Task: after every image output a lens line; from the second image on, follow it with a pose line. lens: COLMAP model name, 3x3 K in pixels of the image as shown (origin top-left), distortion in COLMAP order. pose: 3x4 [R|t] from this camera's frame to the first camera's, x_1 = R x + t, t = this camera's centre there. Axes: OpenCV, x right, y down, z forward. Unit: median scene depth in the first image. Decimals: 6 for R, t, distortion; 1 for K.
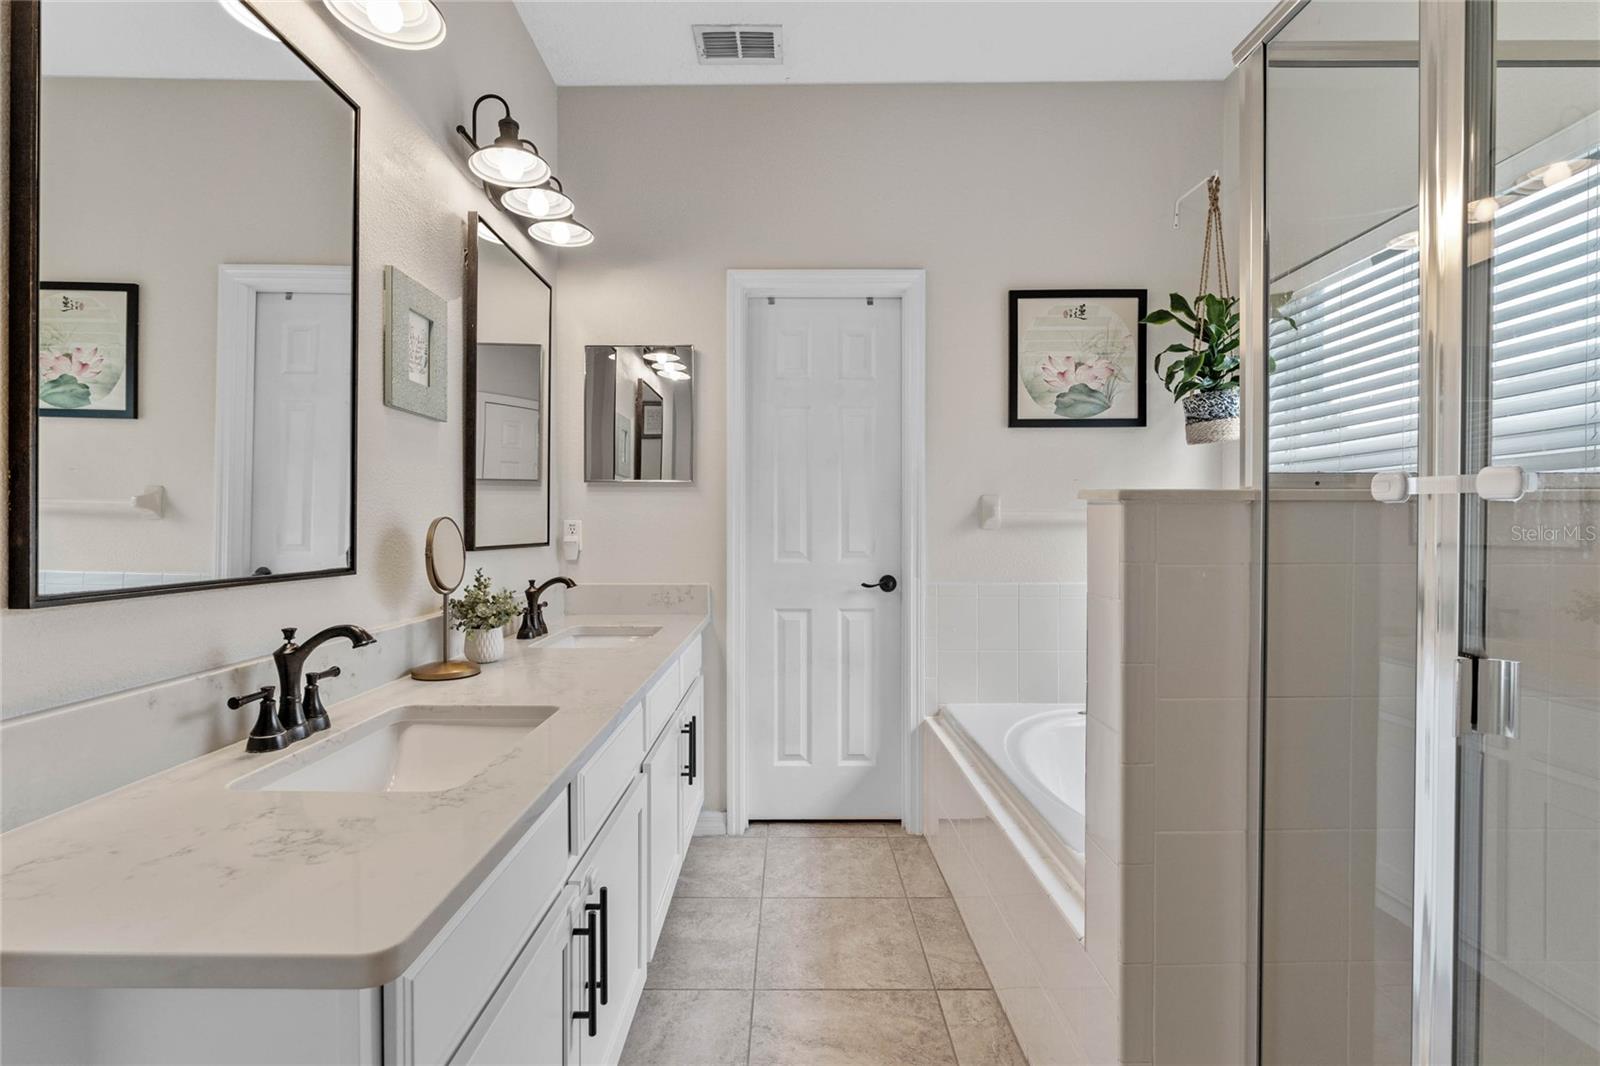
lens RADIAL K [[732.1, 0, 799.7], [0, 732.1, 534.4], [0, 0, 1]] dist [-0.004783, 0.000004]
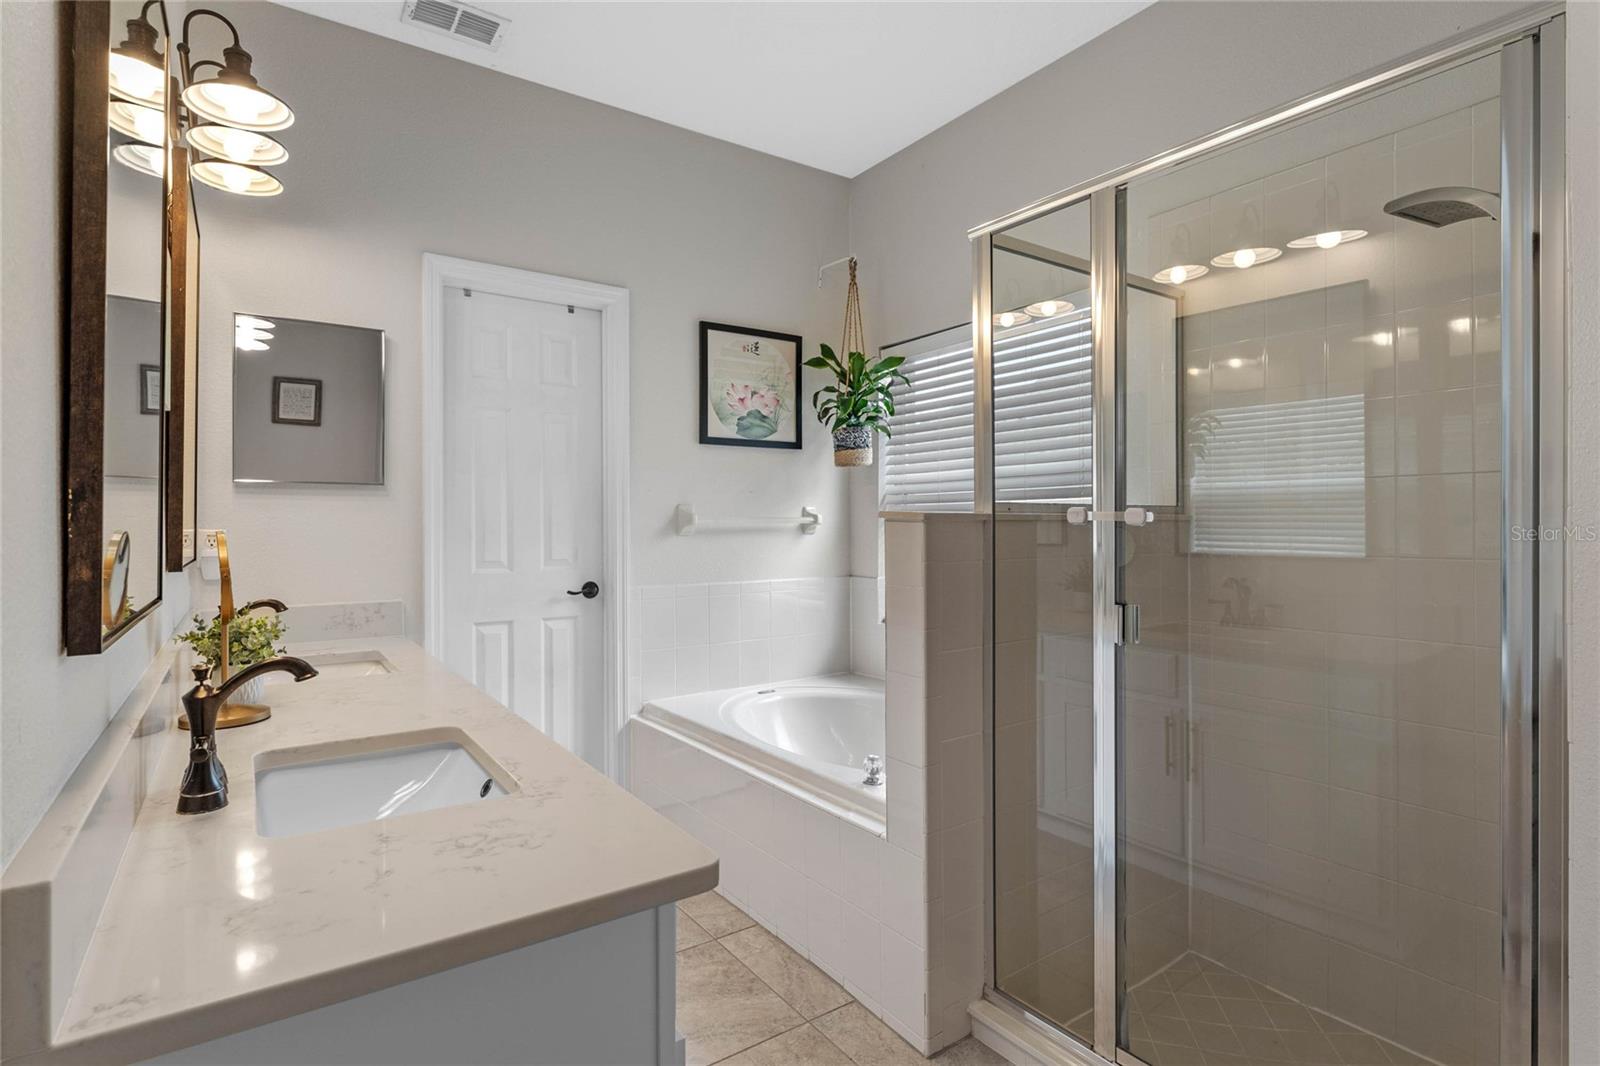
lens RADIAL K [[796.1, 0, 795.7], [0, 796.1, 527.2], [0, 0, 1]] dist [0.002785, 0.000814]
pose [[0.817549, -0.004238, 0.575843, -0.295746], [0.010068, 0.999925, -0.006935, -0.009735], [-0.575771, 0.011467, 0.817531, -0.071048]]
